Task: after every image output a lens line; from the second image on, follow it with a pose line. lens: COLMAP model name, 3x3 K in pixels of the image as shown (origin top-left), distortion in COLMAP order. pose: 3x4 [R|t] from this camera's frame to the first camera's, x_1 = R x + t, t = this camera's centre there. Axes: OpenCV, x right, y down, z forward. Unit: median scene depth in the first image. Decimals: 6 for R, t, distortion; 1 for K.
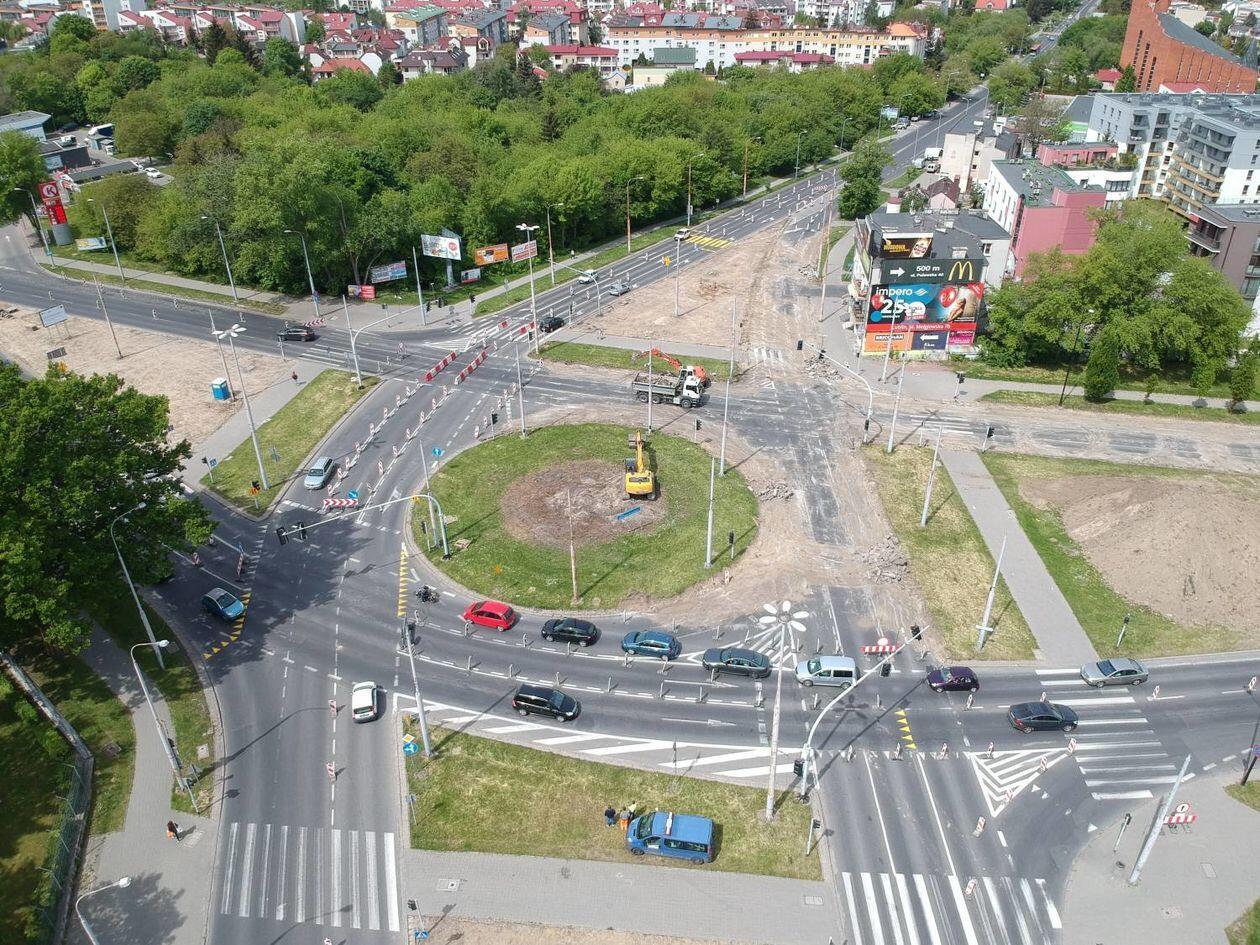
lens RADIAL K [[922.1, 0, 643.2], [0, 922.1, 471.3], [0, 0, 1]] dist [0.080868, -0.145593]
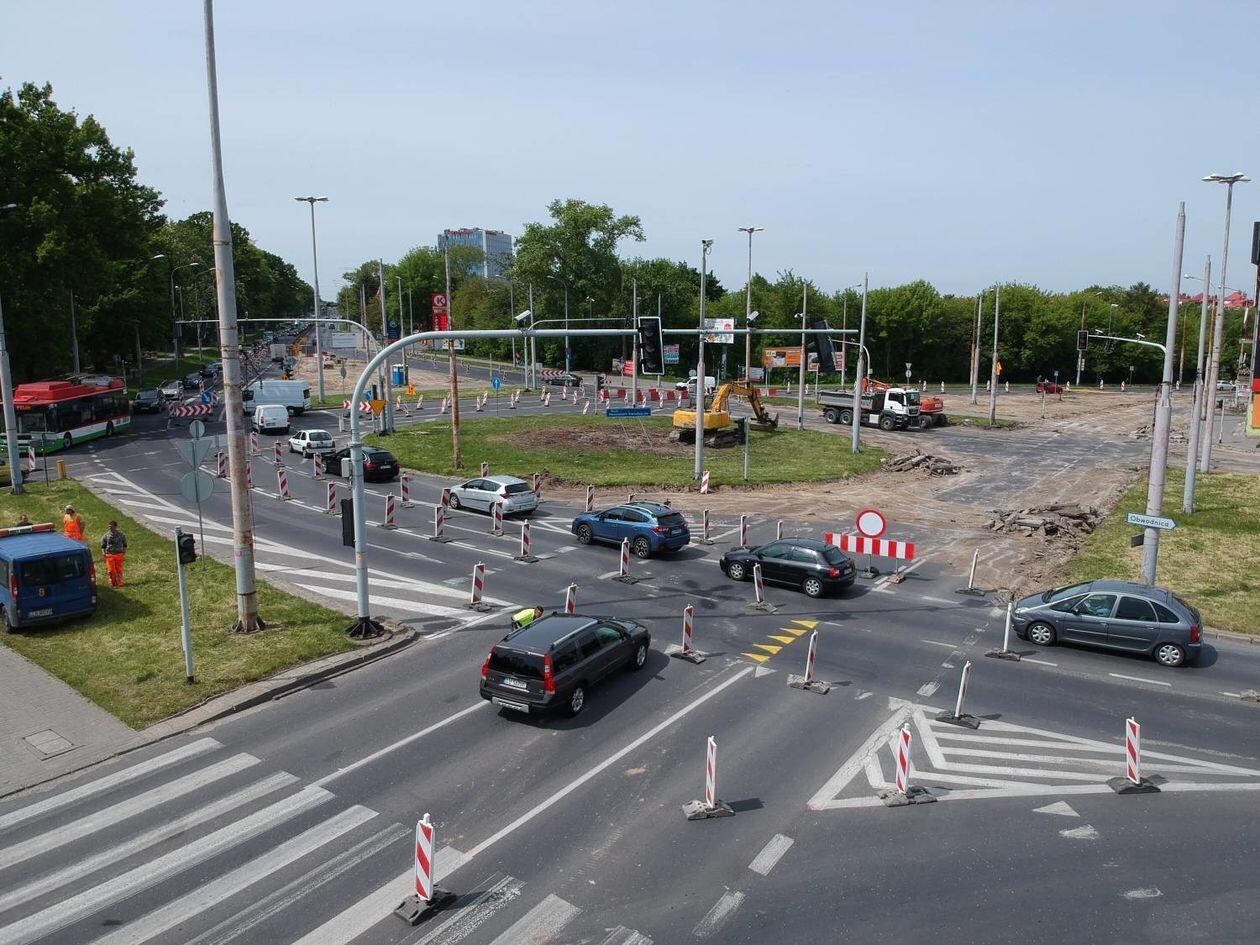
lens RADIAL K [[922.1, 0, 643.2], [0, 922.1, 471.3], [0, 0, 1]] dist [0.080868, -0.145593]
pose [[0.844848, 0.090071, -0.527369, 0.305871], [-0.280597, 0.913872, -0.293435, 0.245960], [0.455518, 0.395886, 0.797357, 0.480343]]
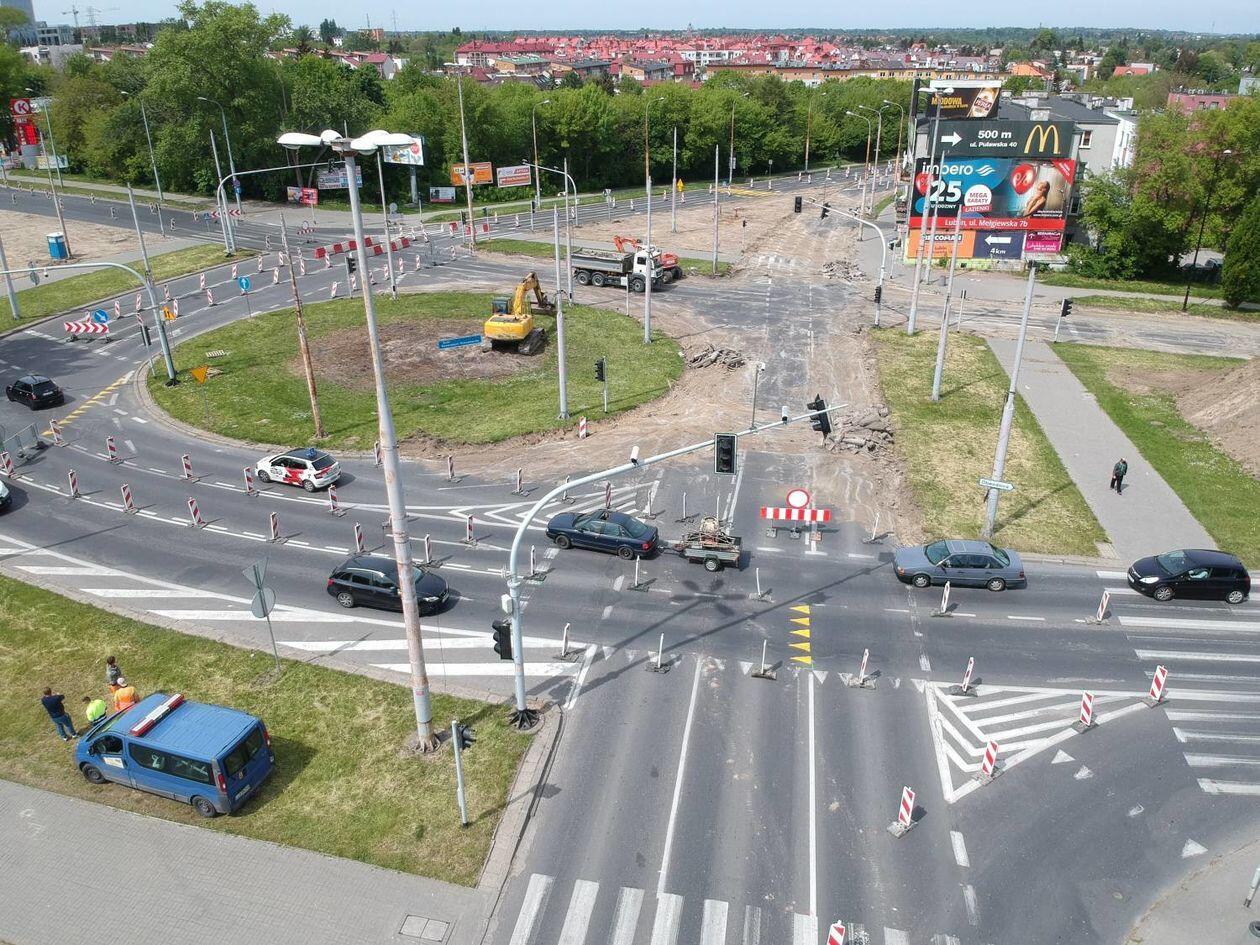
lens RADIAL K [[922.1, 0, 643.2], [0, 922.1, 471.3], [0, 0, 1]] dist [0.080868, -0.145593]
pose [[0.989585, 0.059407, -0.131122, 0.187257], [-0.074098, 0.991147, -0.110166, 0.183306], [0.123416, 0.118734, 0.985226, 0.360547]]
